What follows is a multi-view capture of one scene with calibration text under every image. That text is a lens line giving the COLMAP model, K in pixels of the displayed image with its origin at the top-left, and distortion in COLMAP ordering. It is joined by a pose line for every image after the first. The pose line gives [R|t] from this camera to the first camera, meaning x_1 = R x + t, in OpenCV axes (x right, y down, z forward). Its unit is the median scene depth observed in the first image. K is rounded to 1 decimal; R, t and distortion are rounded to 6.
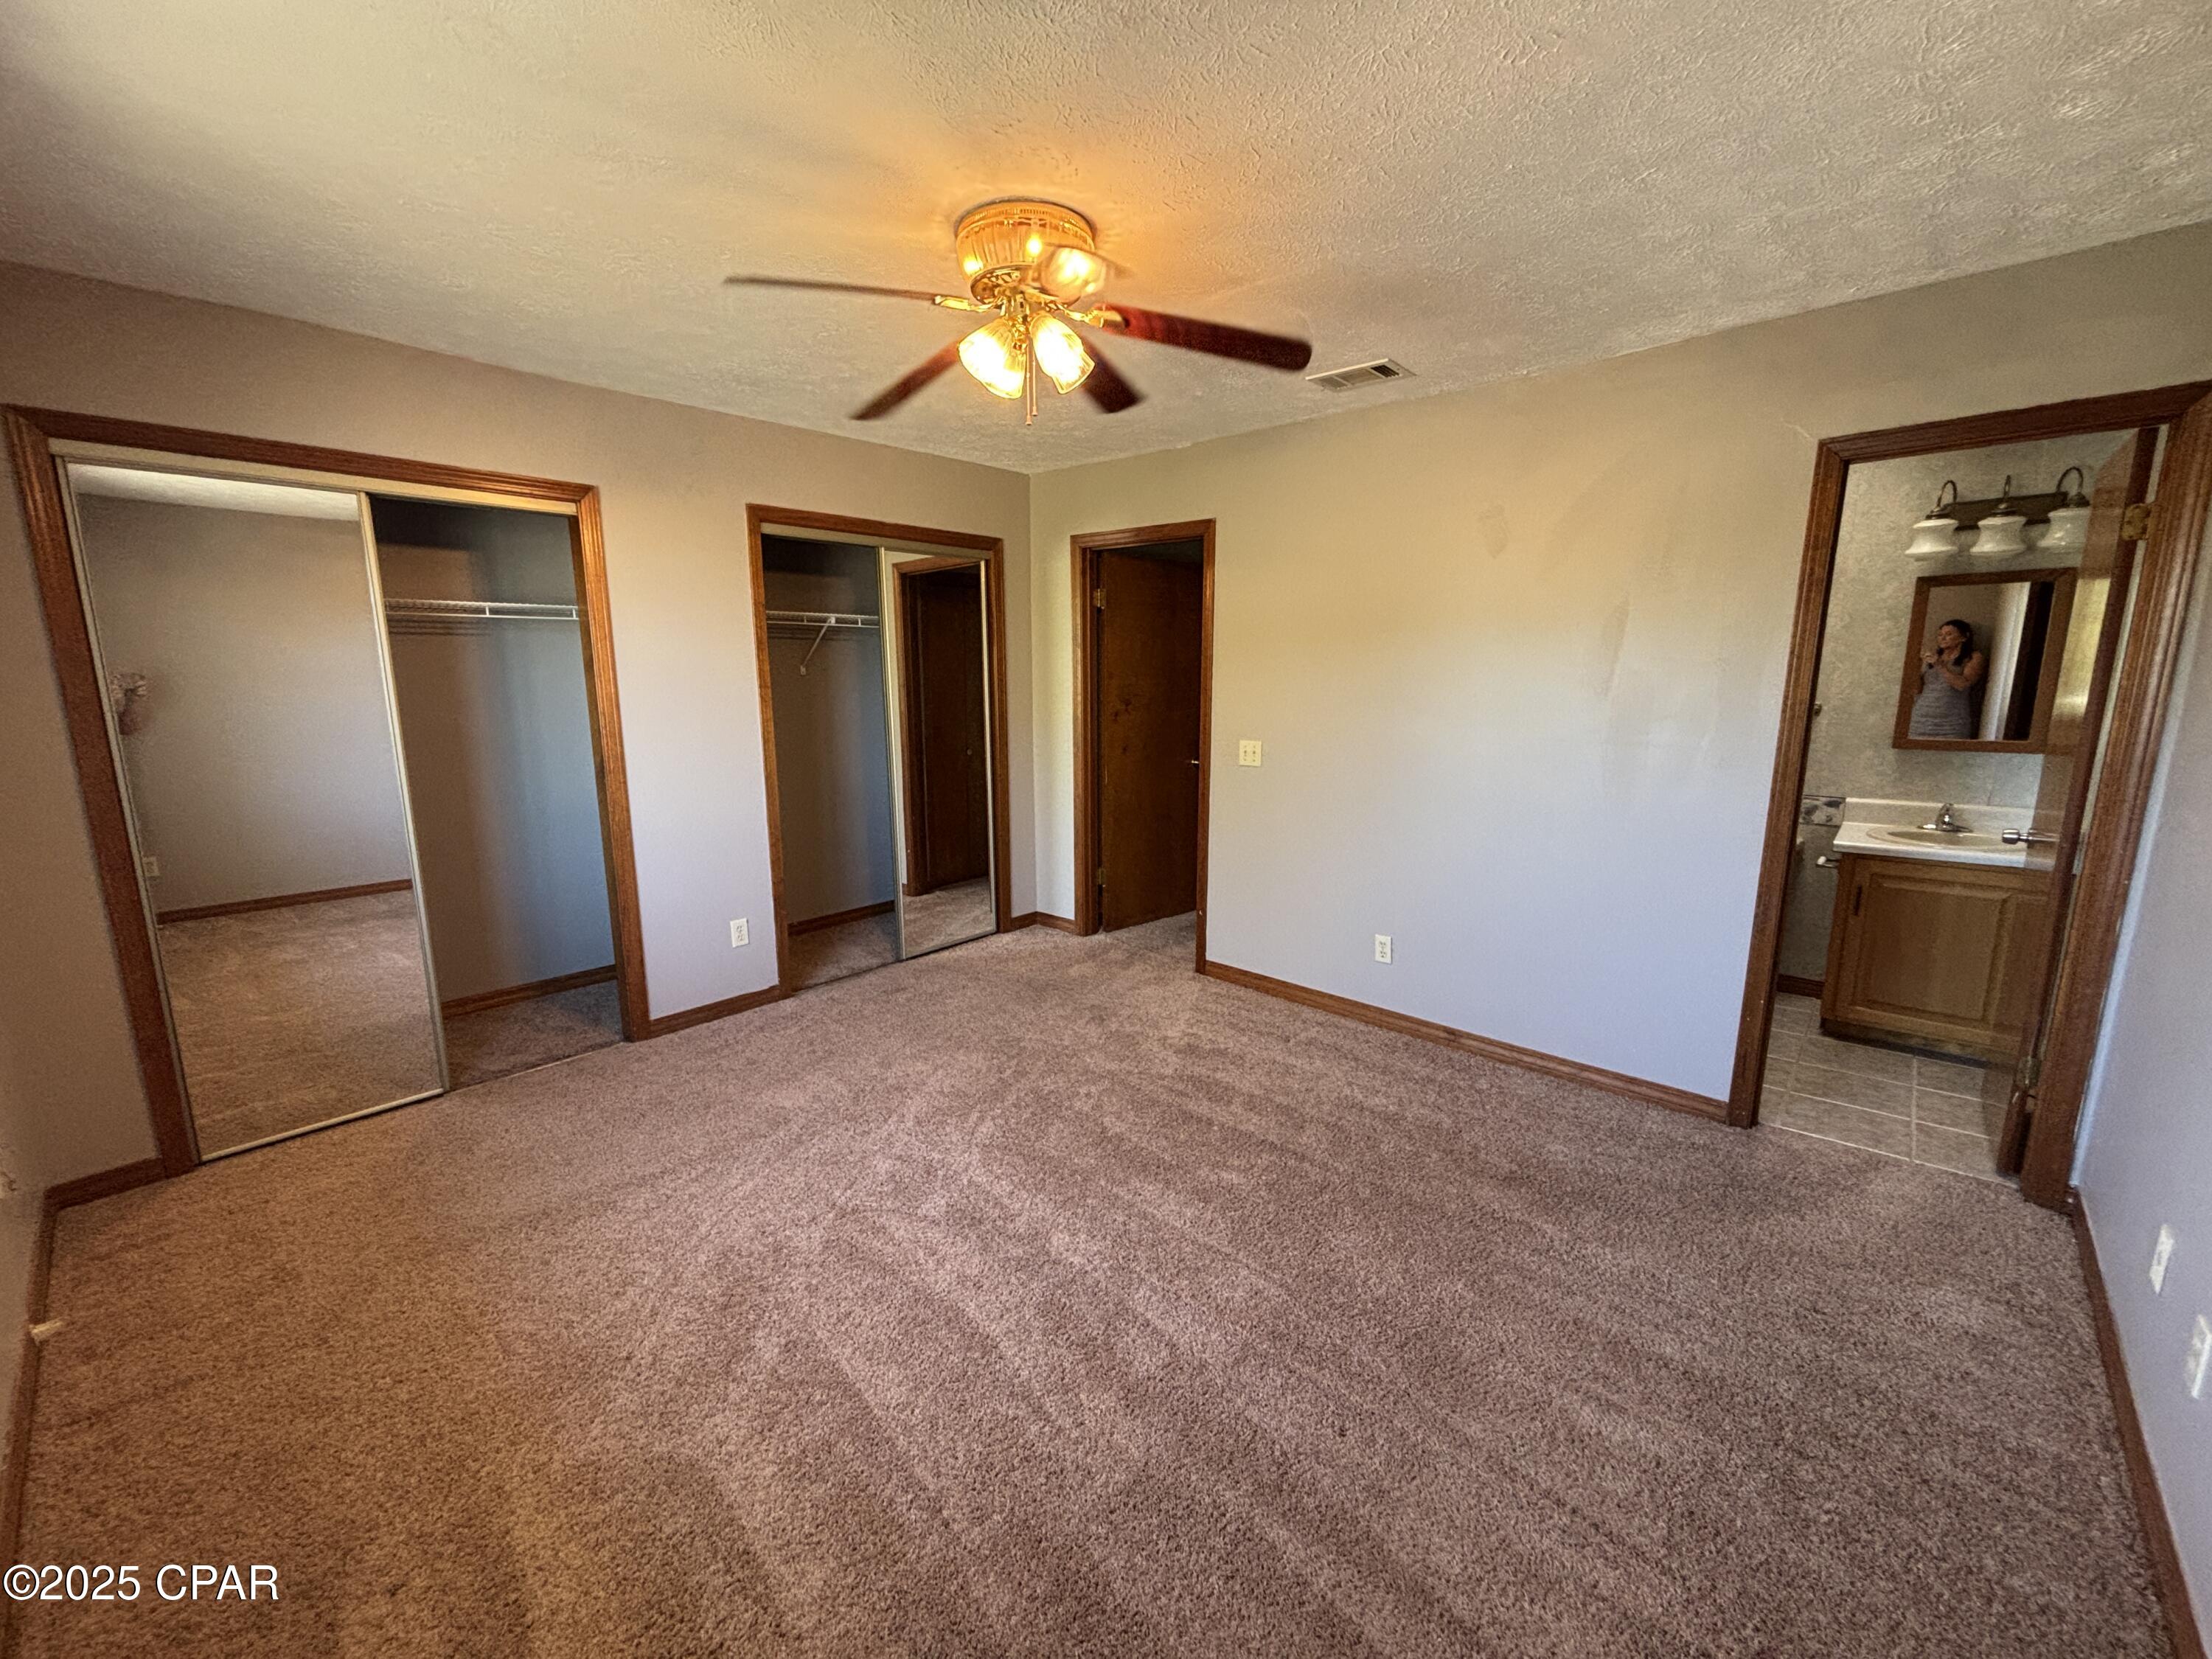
lens RADIAL K [[888.3, 0, 1098.1], [0, 888.3, 819.8], [0, 0, 1]] dist [0.004376, 0.000696]
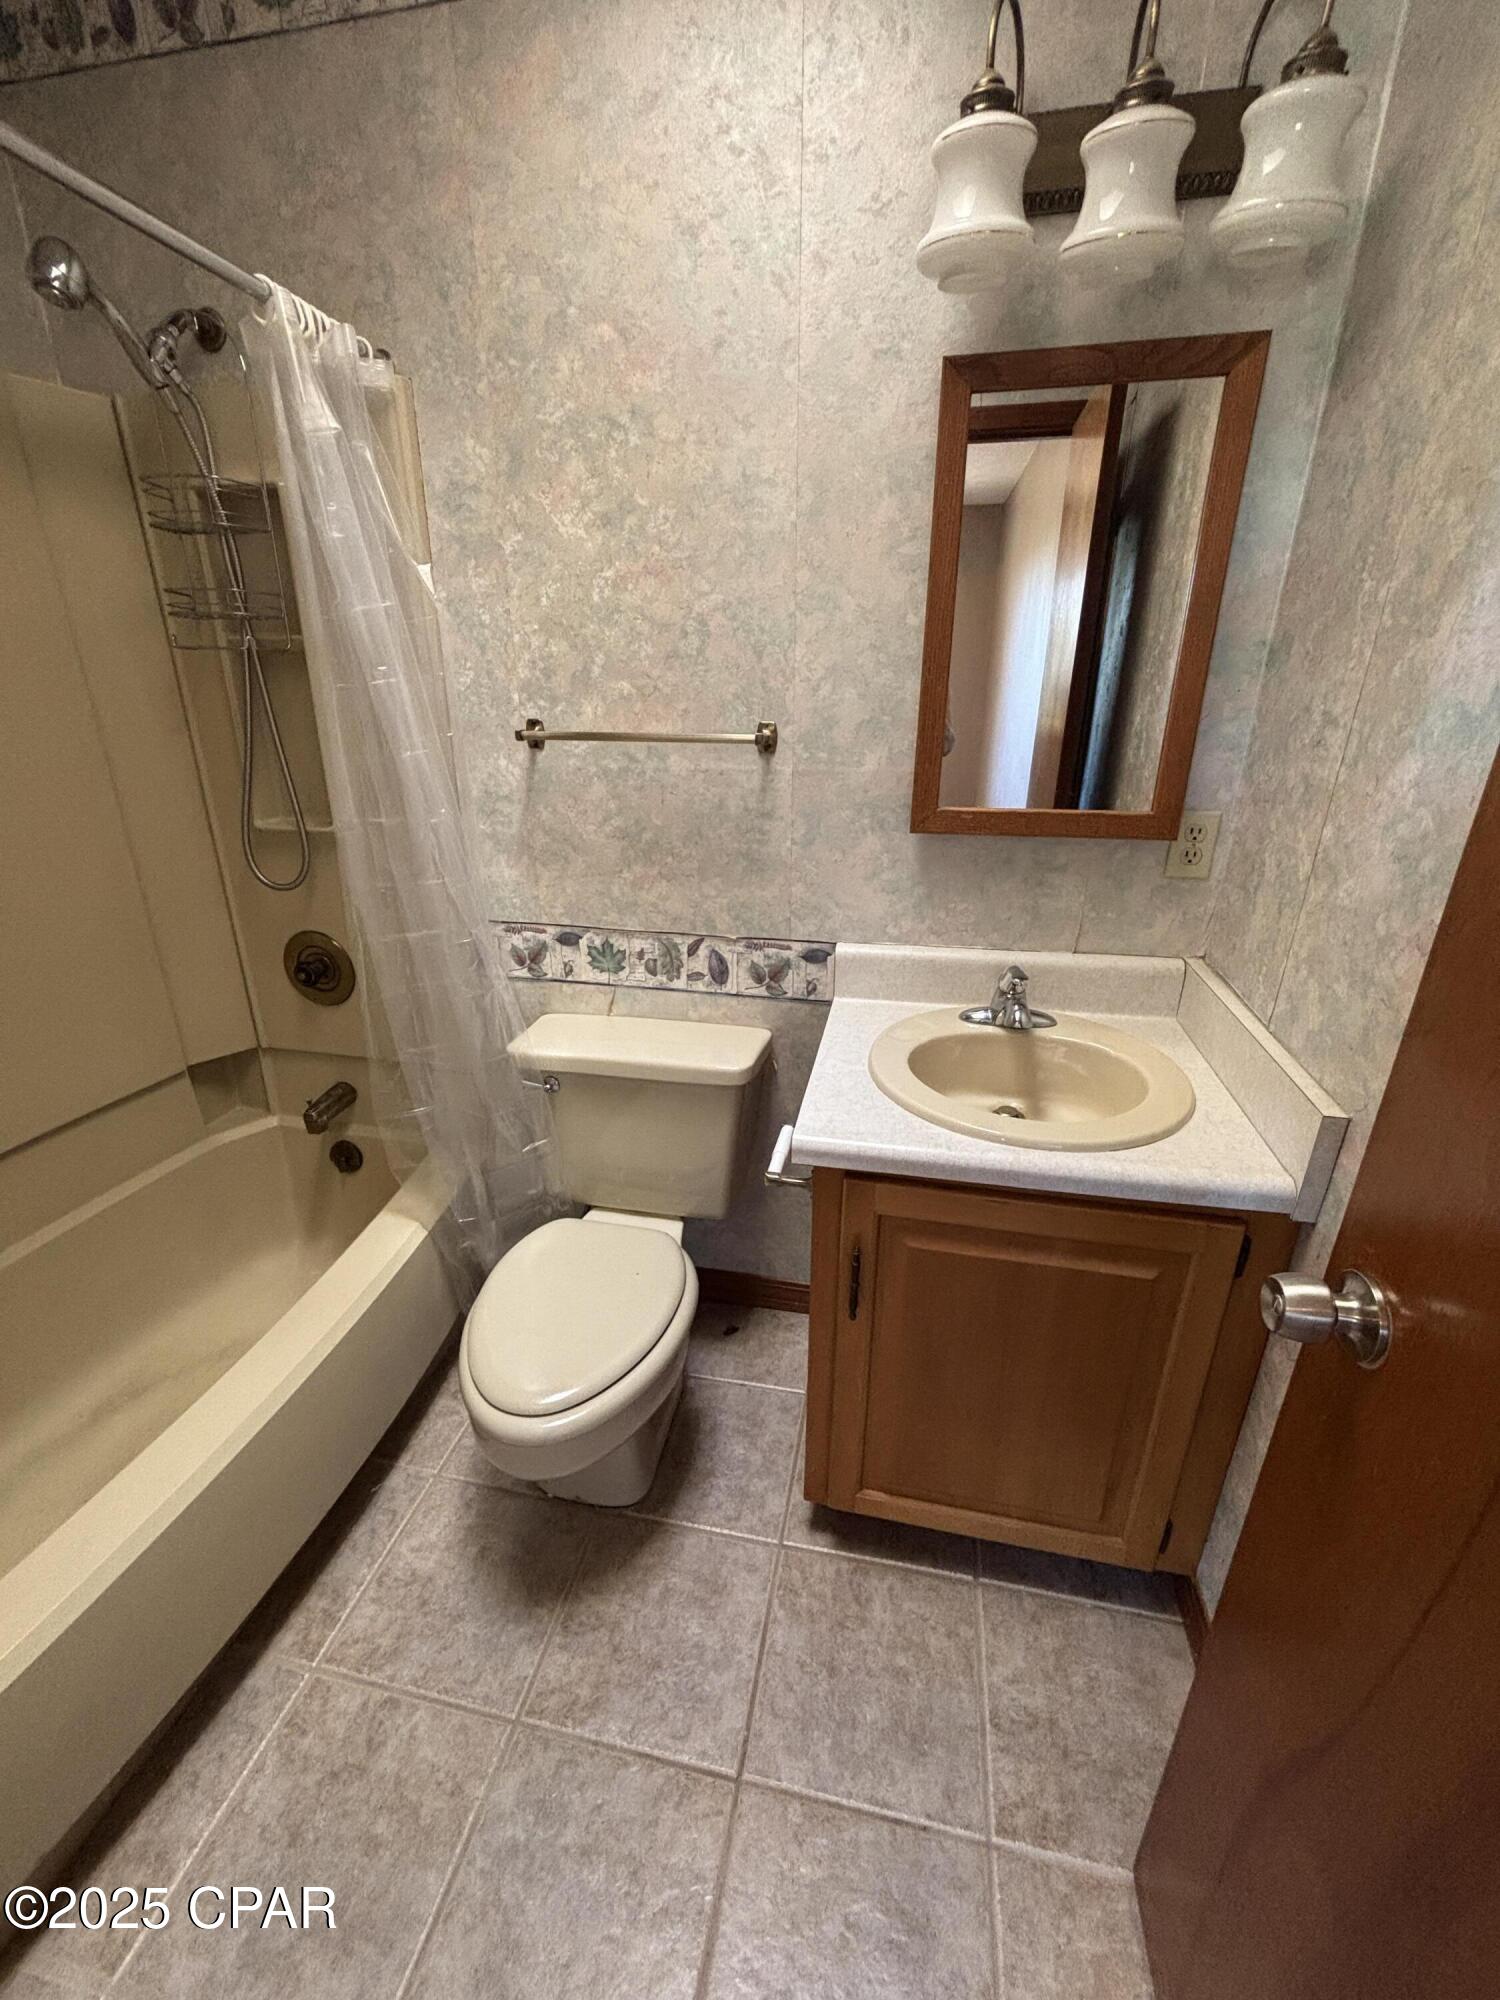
lens RADIAL K [[803.2, 0, 752.3], [0, 803.2, 1005.8], [0, 0, 1]] dist [0.004376, 0.000696]
pose [[0.857494, -0.177571, 0.482879, 0.622194], [0.079387, 0.972978, 0.216821, -0.087731], [-0.508332, -0.147589, 0.848420, 0.696563]]
